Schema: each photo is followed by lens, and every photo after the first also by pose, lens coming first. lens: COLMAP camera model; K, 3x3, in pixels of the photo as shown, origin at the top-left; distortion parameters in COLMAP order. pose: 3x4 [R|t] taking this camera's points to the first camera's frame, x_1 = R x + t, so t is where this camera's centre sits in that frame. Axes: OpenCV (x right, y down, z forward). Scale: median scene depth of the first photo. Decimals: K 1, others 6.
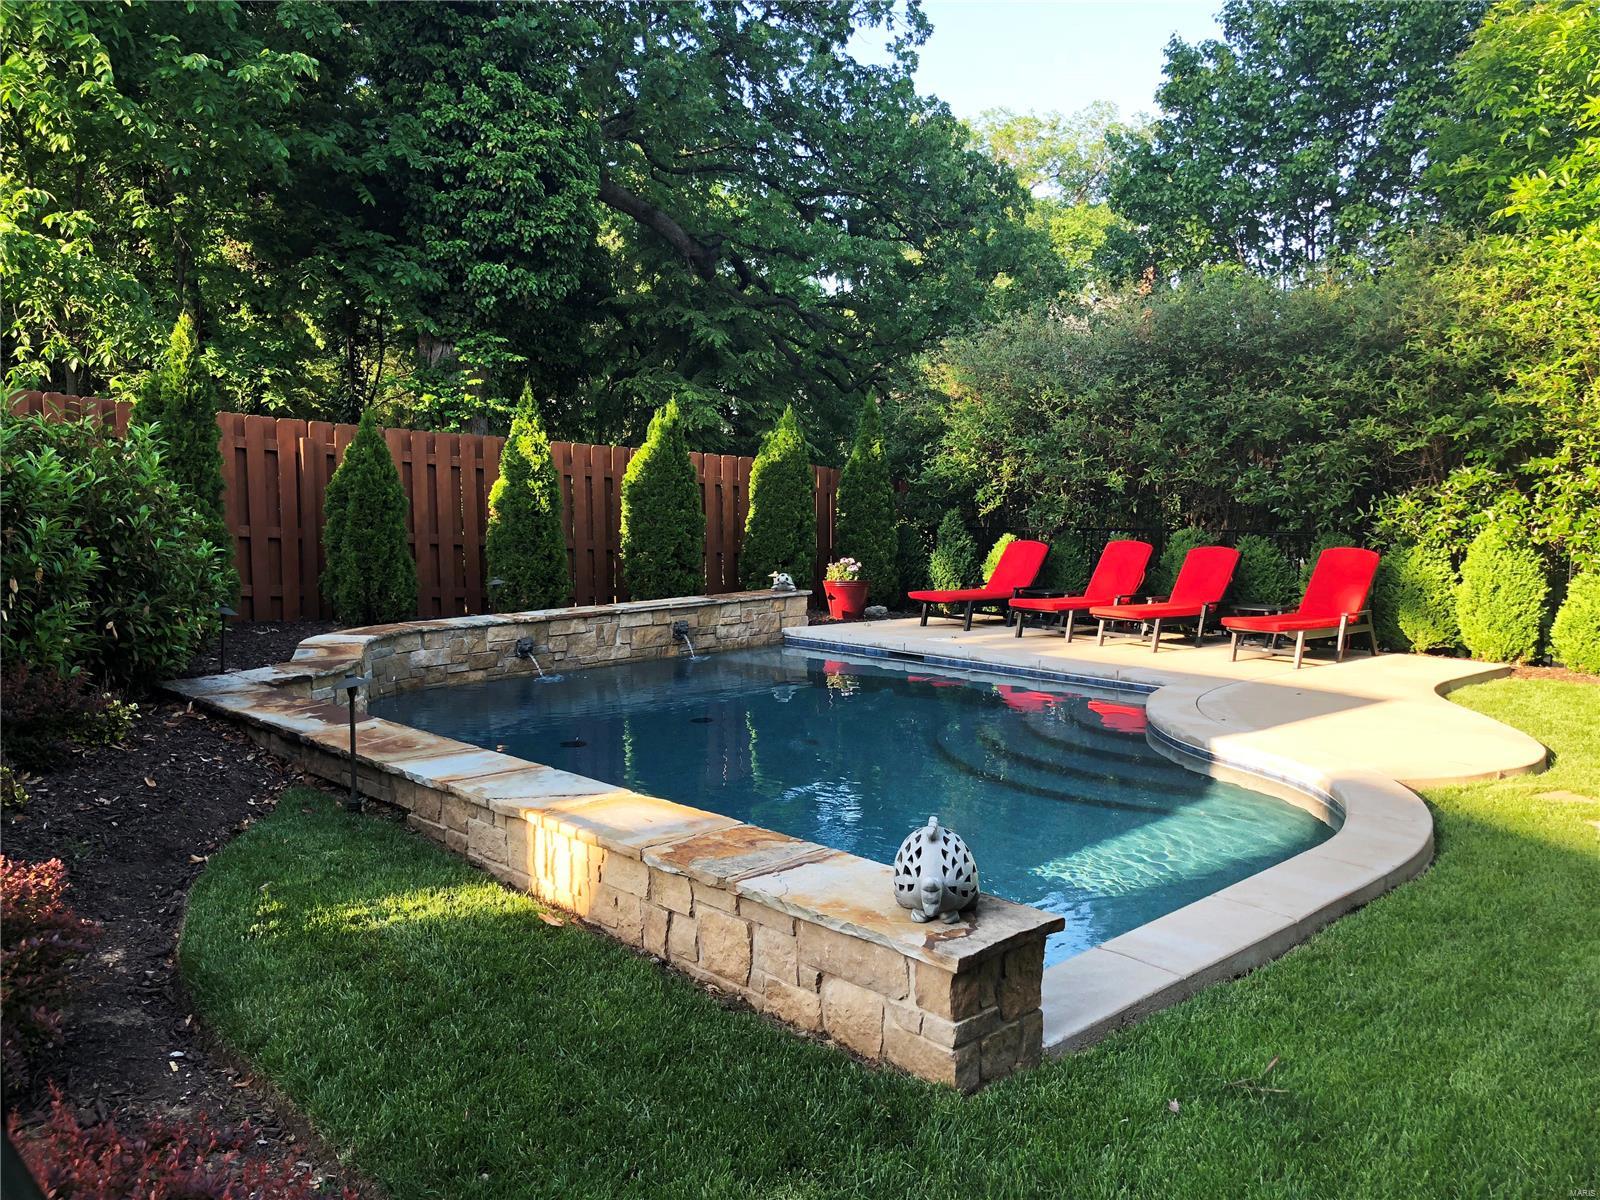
lens RADIAL K [[1333.4, 0, 802.0], [0, 1333.4, 596.1], [0, 0, 1]] dist [0.028984, -0.011933]
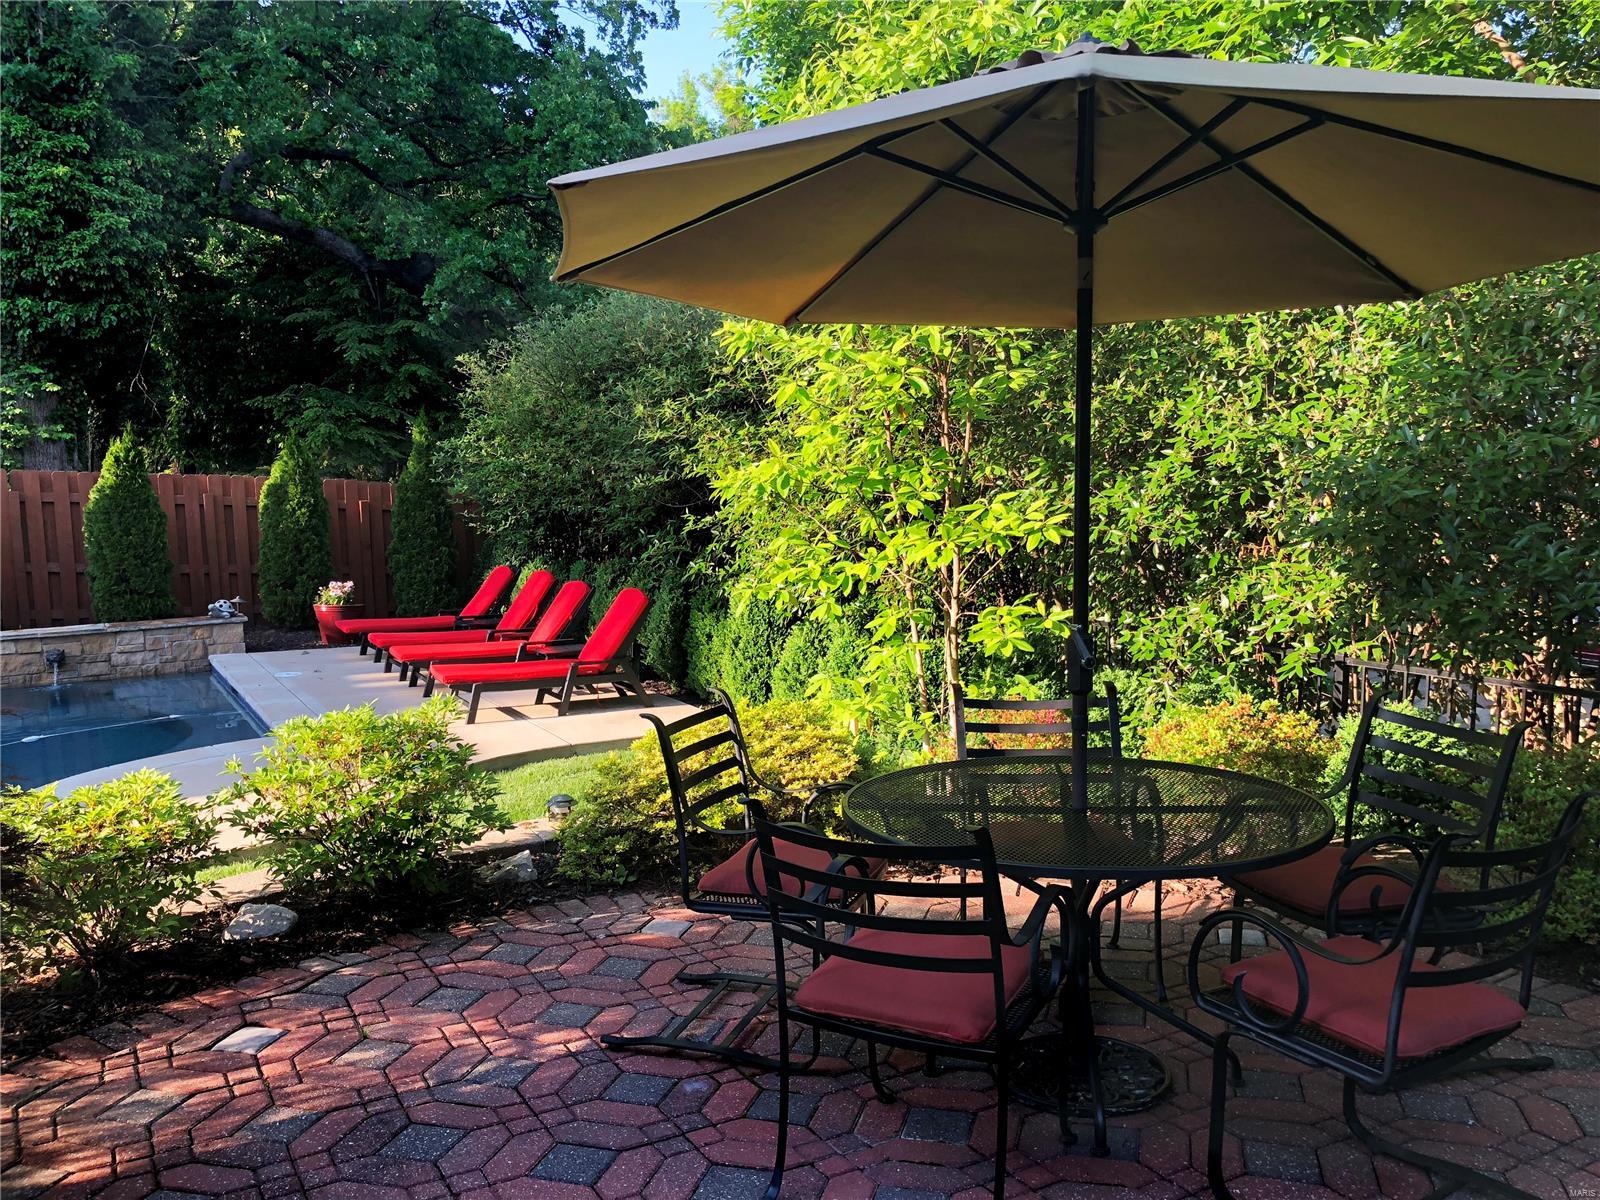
lens RADIAL K [[1333.4, 0, 796.6], [0, 1333.4, 592.5], [0, 0, 1]] dist [0.028984, -0.011933]
pose [[0.965483, 0.014549, -0.260059, 0.668469], [-0.009284, 0.999727, 0.021463, -0.048468], [0.260300, -0.018308, 0.965354, 0.140534]]
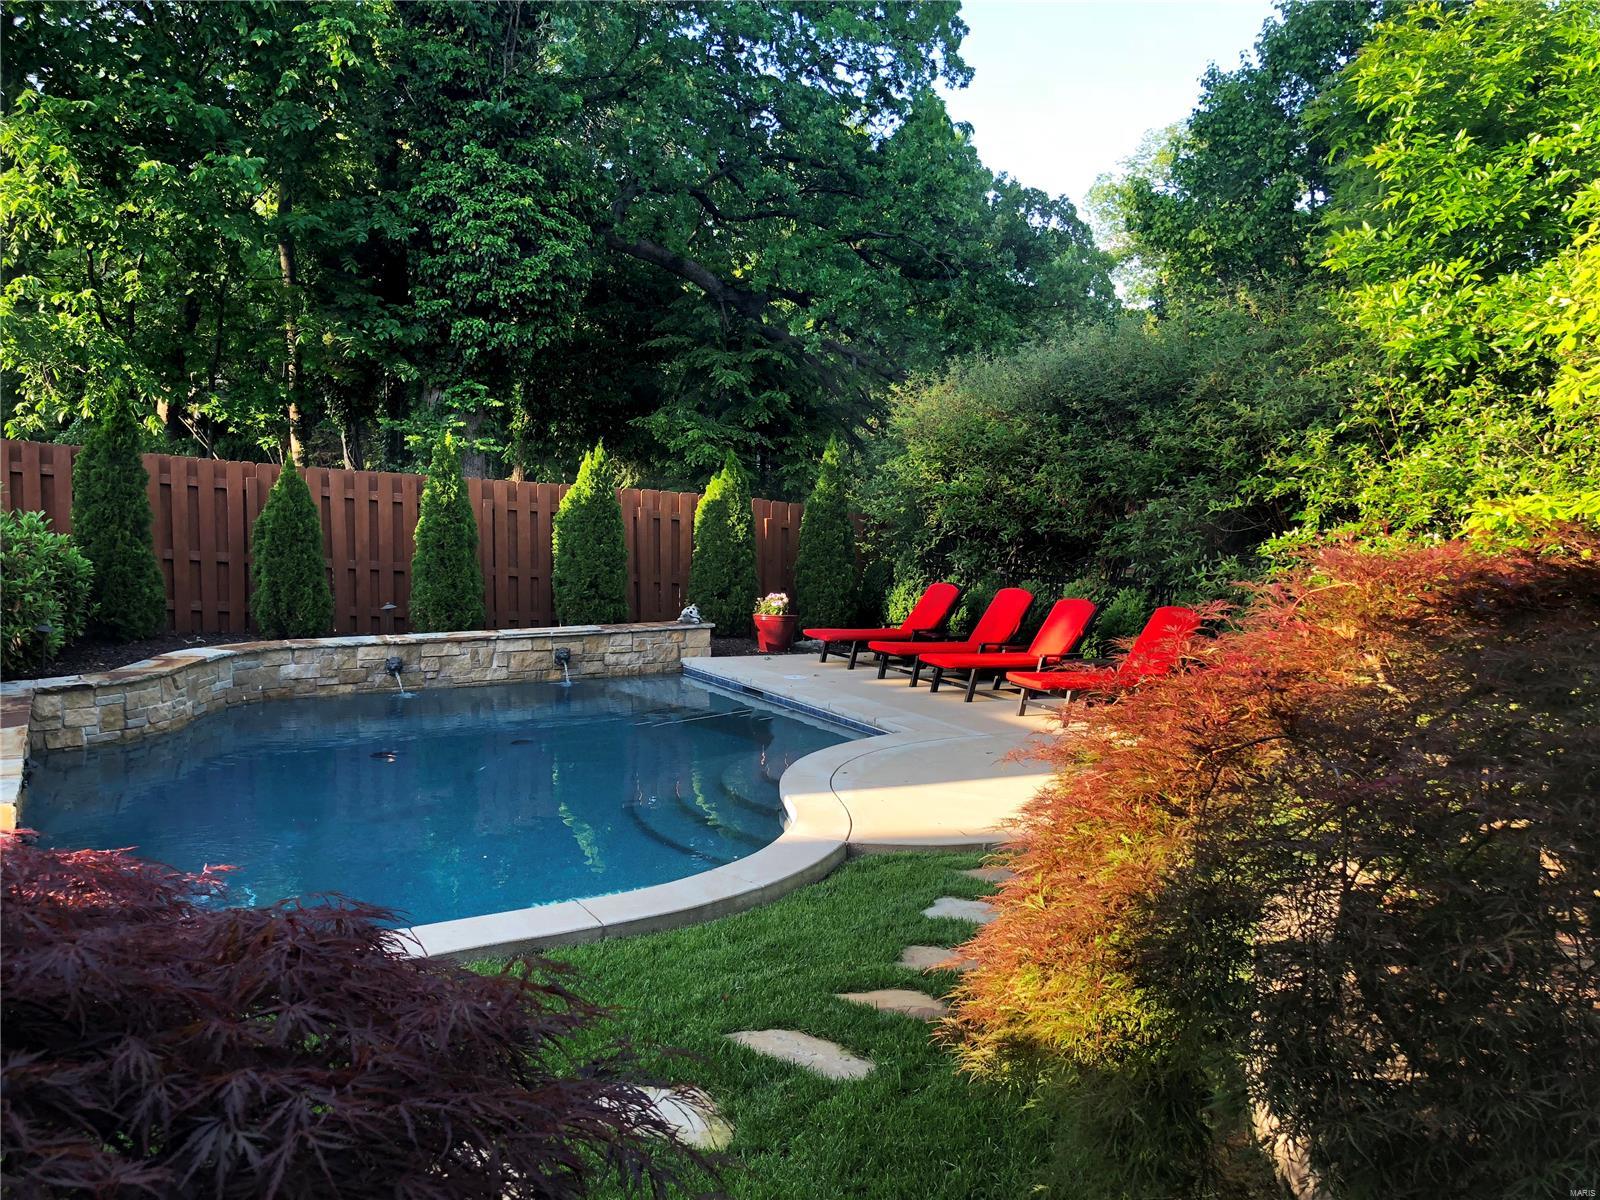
lens RADIAL K [[1333.4, 0, 815.3], [0, 1333.4, 597.5], [0, 0, 1]] dist [0.028984, -0.011933]
pose [[0.967034, 0.039482, -0.251570, 0.353870], [-0.040665, 0.999173, 0.000498, -0.029279], [0.251381, 0.009749, 0.967839, -0.010409]]
